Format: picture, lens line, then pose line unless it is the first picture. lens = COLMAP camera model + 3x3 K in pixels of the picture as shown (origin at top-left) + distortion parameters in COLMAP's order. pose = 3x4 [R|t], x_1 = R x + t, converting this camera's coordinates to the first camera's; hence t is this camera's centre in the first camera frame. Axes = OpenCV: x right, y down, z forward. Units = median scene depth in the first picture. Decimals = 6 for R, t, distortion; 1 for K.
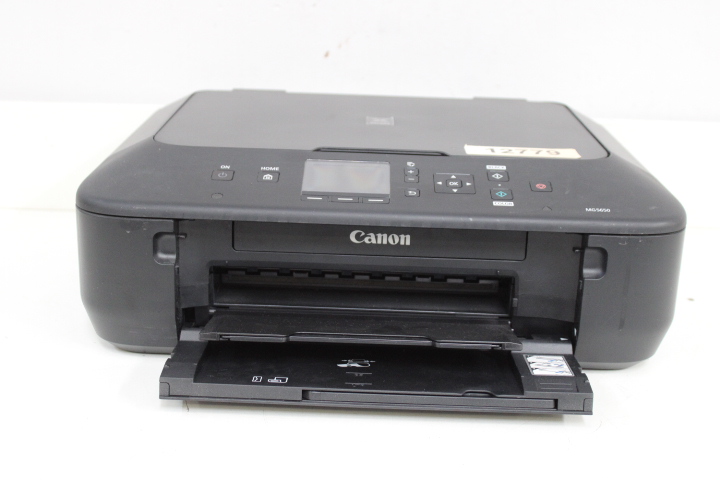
lens RADIAL K [[1062.8, 0, 361.5], [0, 1062.8, 242.0], [0, 0, 1]] dist [-0.046200, 0.000000]
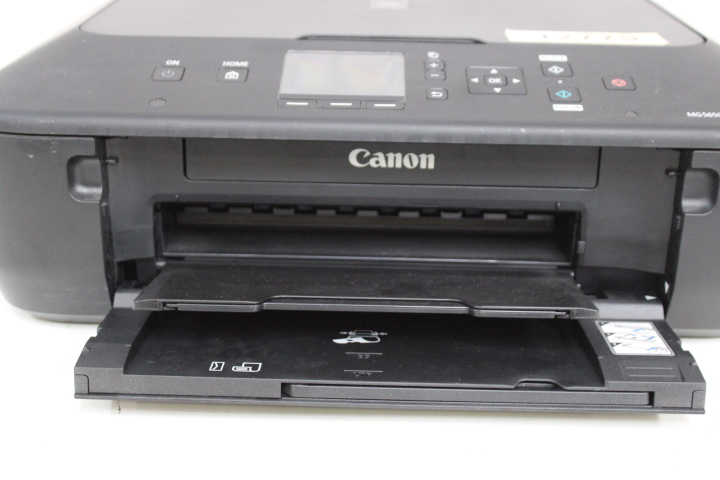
lens RADIAL K [[1062.8, 0, 358.6], [0, 1062.8, 240.6], [0, 0, 1]] dist [-0.046200, 0.000000]
pose [[0.999833, -0.013480, -0.012309, 0.003449], [0.014329, 0.997322, 0.071715, -0.000815], [0.011309, -0.071879, 0.997349, 0.291994]]
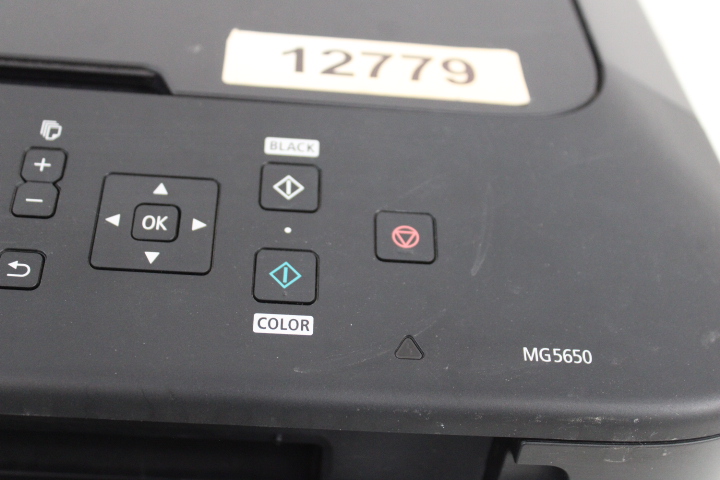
lens RADIAL K [[1062.8, 0, 362.3], [0, 1062.8, 240.9], [0, 0, 1]] dist [-0.046200, 0.000000]
pose [[0.996702, 0.027100, 0.076491, 0.129290], [-0.053568, 0.927763, 0.369306, -0.182689], [-0.060957, -0.372185, 0.926155, 0.681060]]
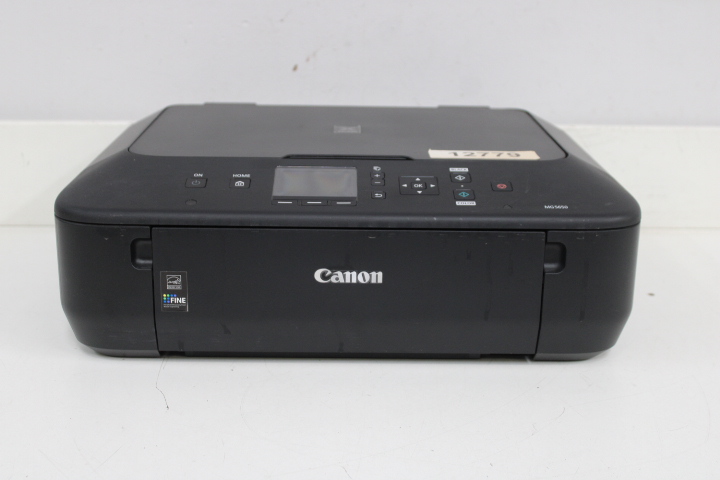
lens RADIAL K [[1068.6, 0, 362.1], [0, 1068.6, 237.4], [0, 0, 1]] dist [-0.045737, 0.000000]
pose [[0.999417, -0.024569, 0.023689, 0.005619], [0.025070, 0.999463, -0.021093, 0.016778], [-0.023158, 0.021675, 0.999497, -0.047080]]
